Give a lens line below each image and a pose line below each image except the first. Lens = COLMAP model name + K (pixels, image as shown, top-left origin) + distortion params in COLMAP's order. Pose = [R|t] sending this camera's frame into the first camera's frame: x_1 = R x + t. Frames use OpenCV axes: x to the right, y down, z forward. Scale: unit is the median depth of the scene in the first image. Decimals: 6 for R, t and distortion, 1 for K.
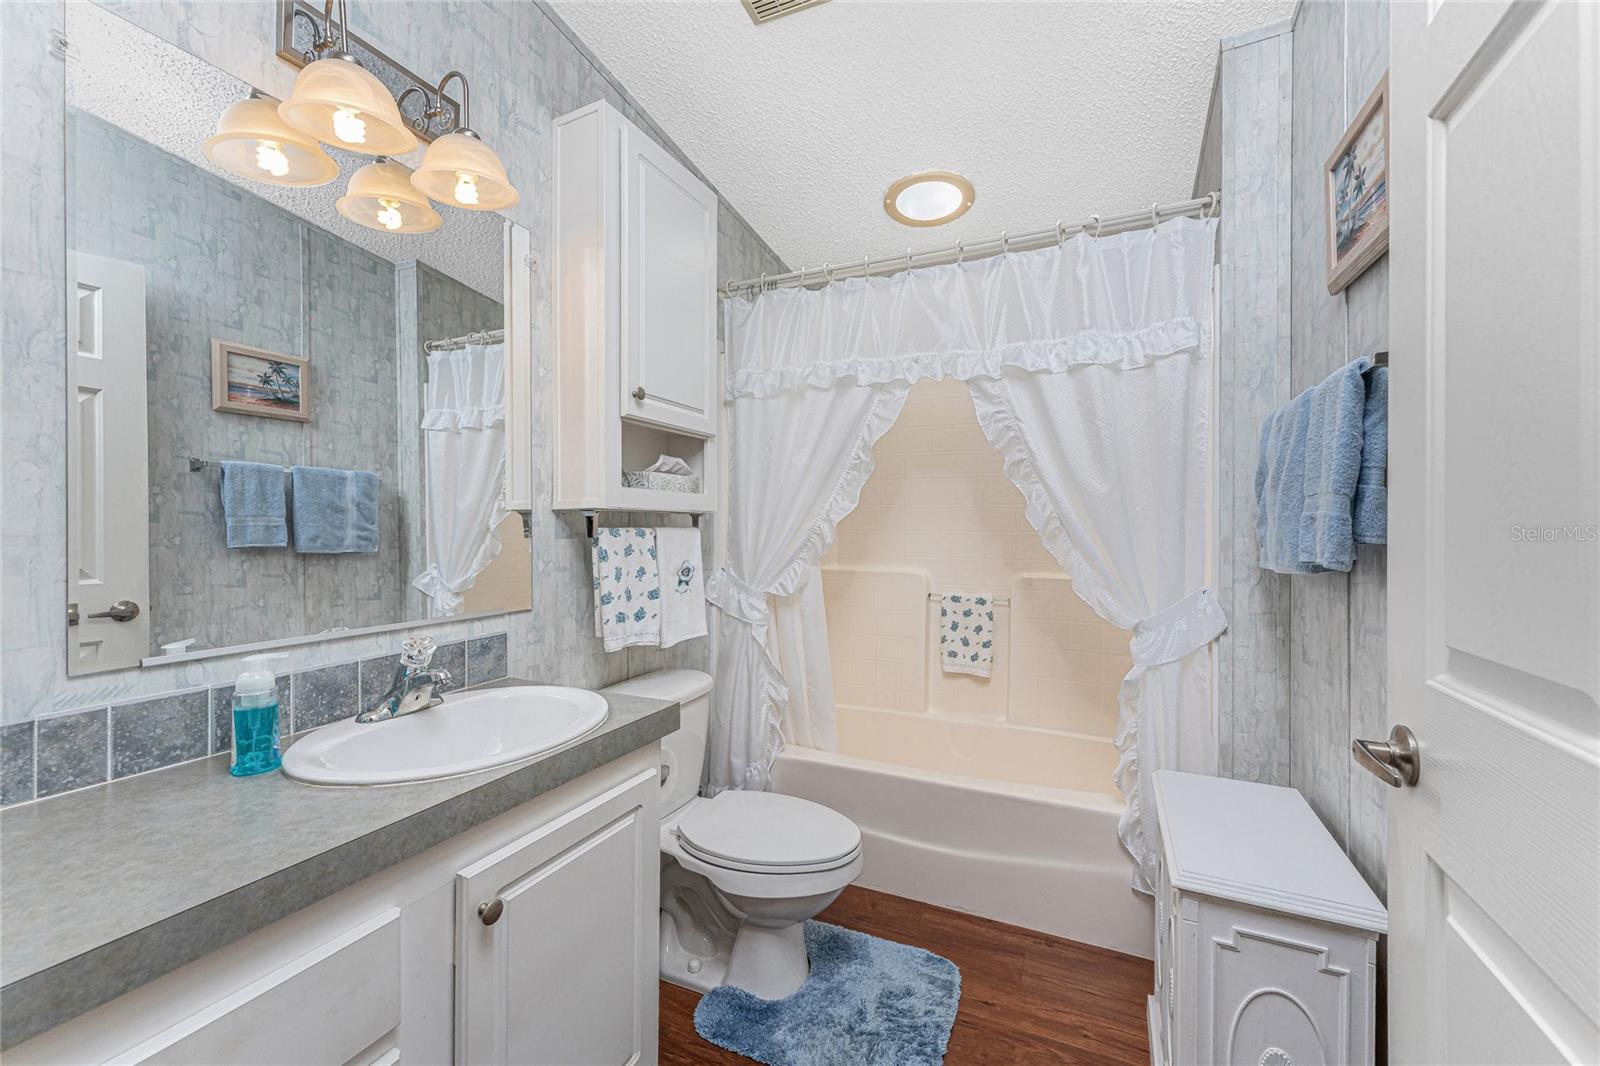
lens RADIAL K [[641.1, 0, 795.2], [0, 641.1, 528.3], [0, 0, 1]] dist [-0.009605, 0.000881]
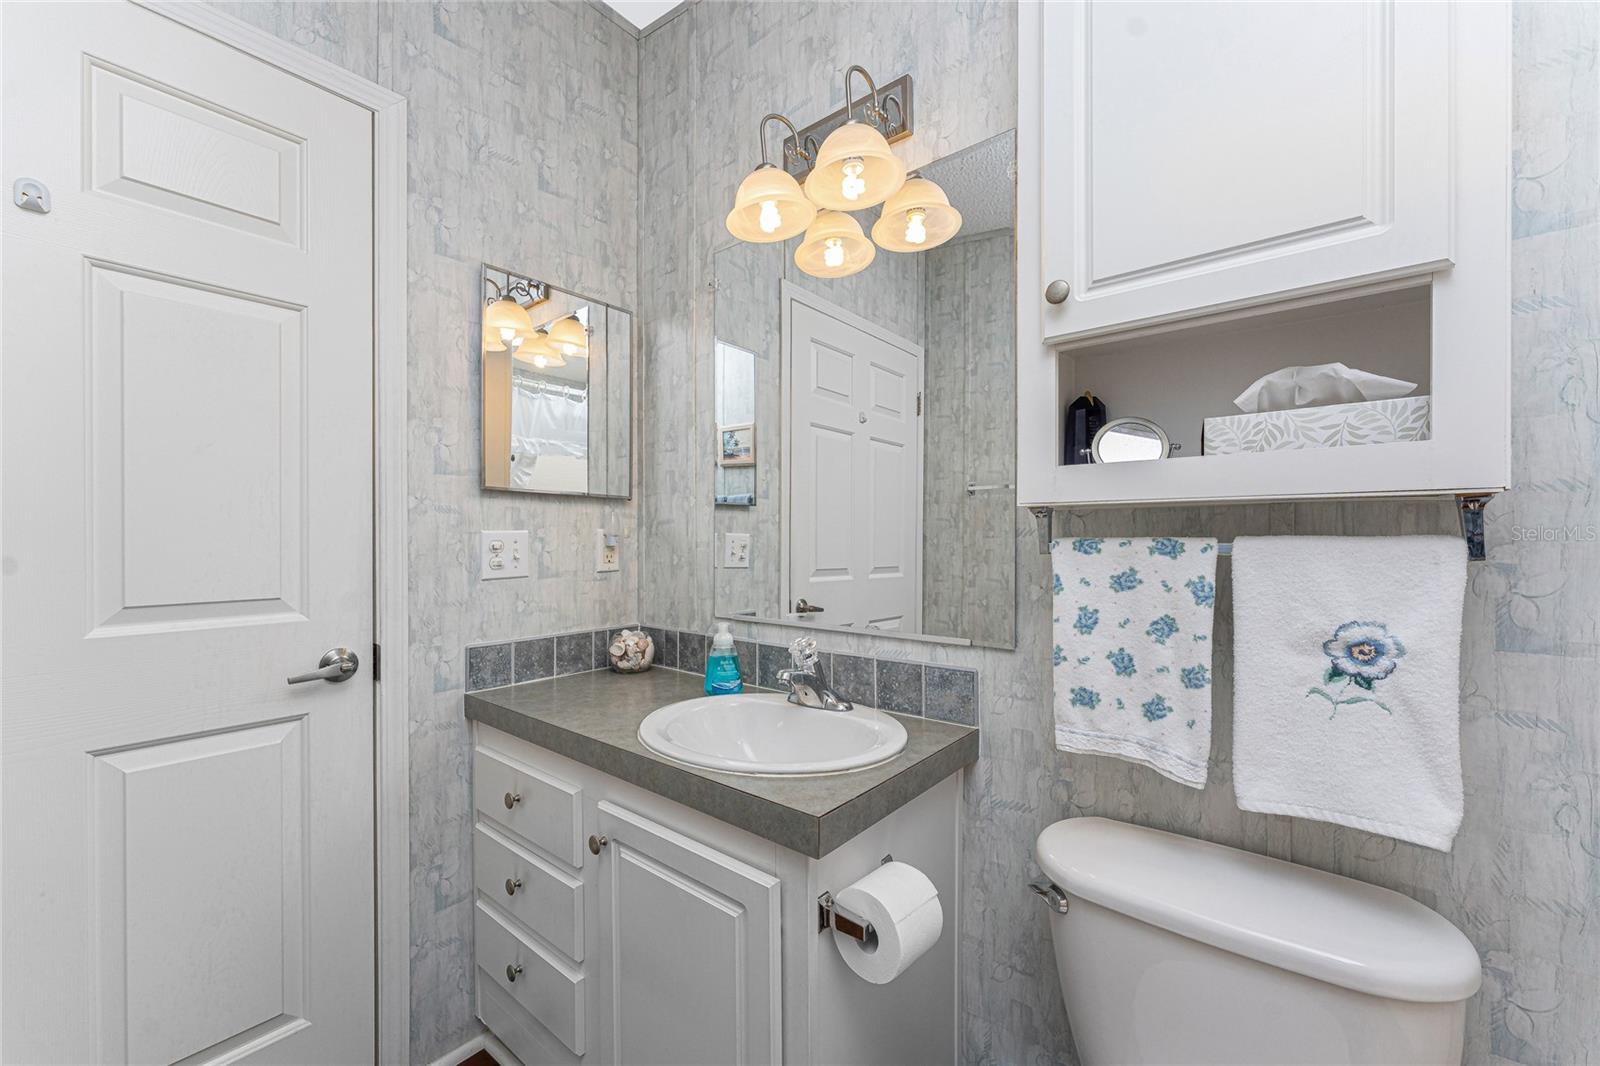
lens RADIAL K [[641.1, 0, 798.8], [0, 641.1, 542.6], [0, 0, 1]] dist [-0.009605, 0.000881]
pose [[-0.252936, 0.003815, -0.967476, 0.317816], [-0.002768, 0.999985, 0.004667, 0.001476], [0.967479, 0.003859, -0.252922, 0.857163]]
